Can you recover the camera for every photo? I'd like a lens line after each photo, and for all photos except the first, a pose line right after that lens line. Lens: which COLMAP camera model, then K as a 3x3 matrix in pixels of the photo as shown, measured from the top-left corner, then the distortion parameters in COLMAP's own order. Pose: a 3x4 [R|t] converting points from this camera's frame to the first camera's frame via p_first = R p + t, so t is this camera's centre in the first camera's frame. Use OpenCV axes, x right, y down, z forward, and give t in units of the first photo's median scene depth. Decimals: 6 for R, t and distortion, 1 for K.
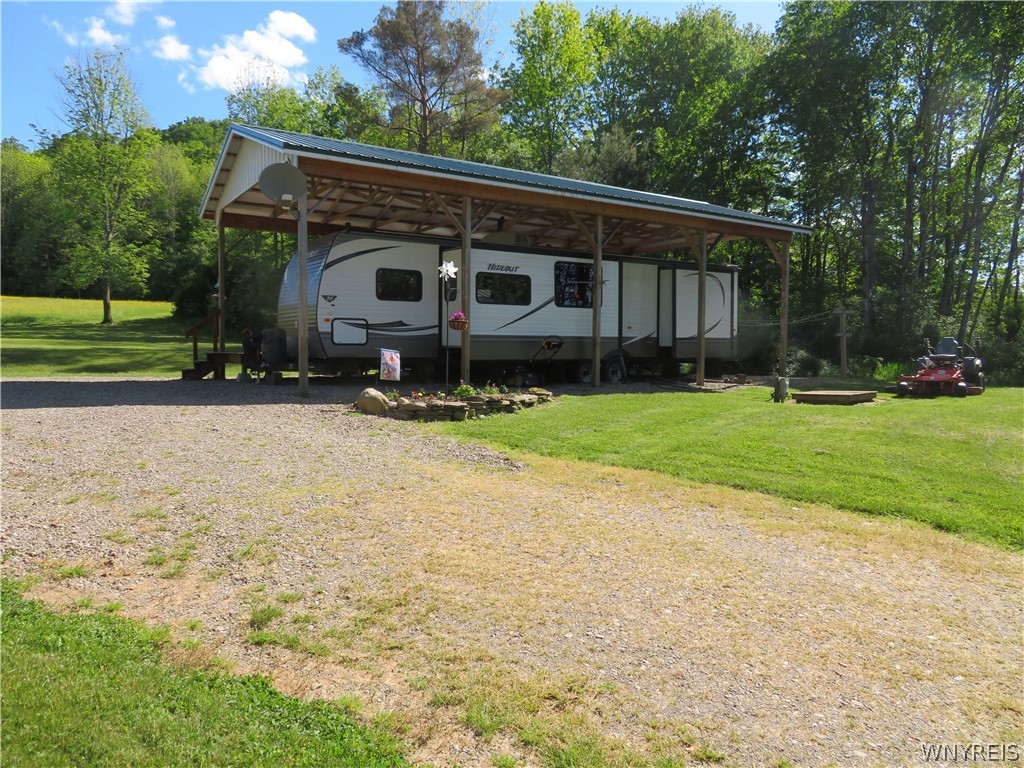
lens RADIAL K [[730.8, 0, 512.8], [0, 730.8, 383.0], [0, 0, 1]] dist [-0.004348, 0.002944]
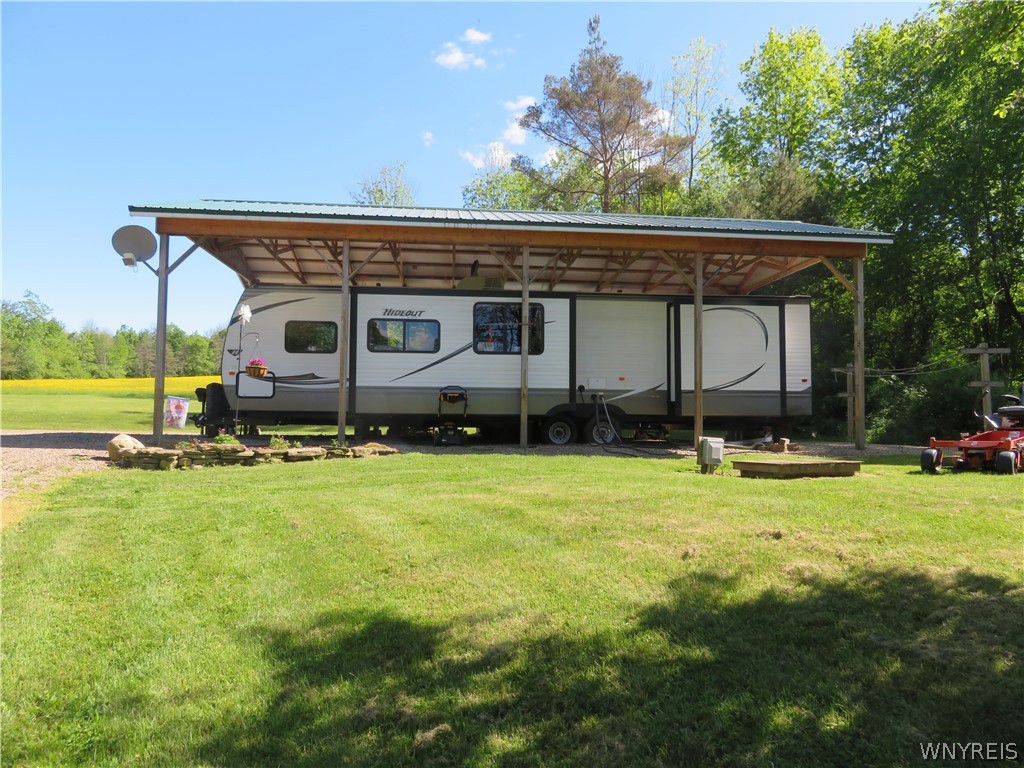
lens RADIAL K [[730.8, 0, 512.8], [0, 730.8, 383.2], [0, 0, 1]] dist [-0.004348, 0.002944]
pose [[0.879455, -0.020549, -0.475539, 0.569762], [-0.026917, 0.995322, -0.092790, 0.011724], [0.475221, 0.094405, 0.874787, 0.288592]]
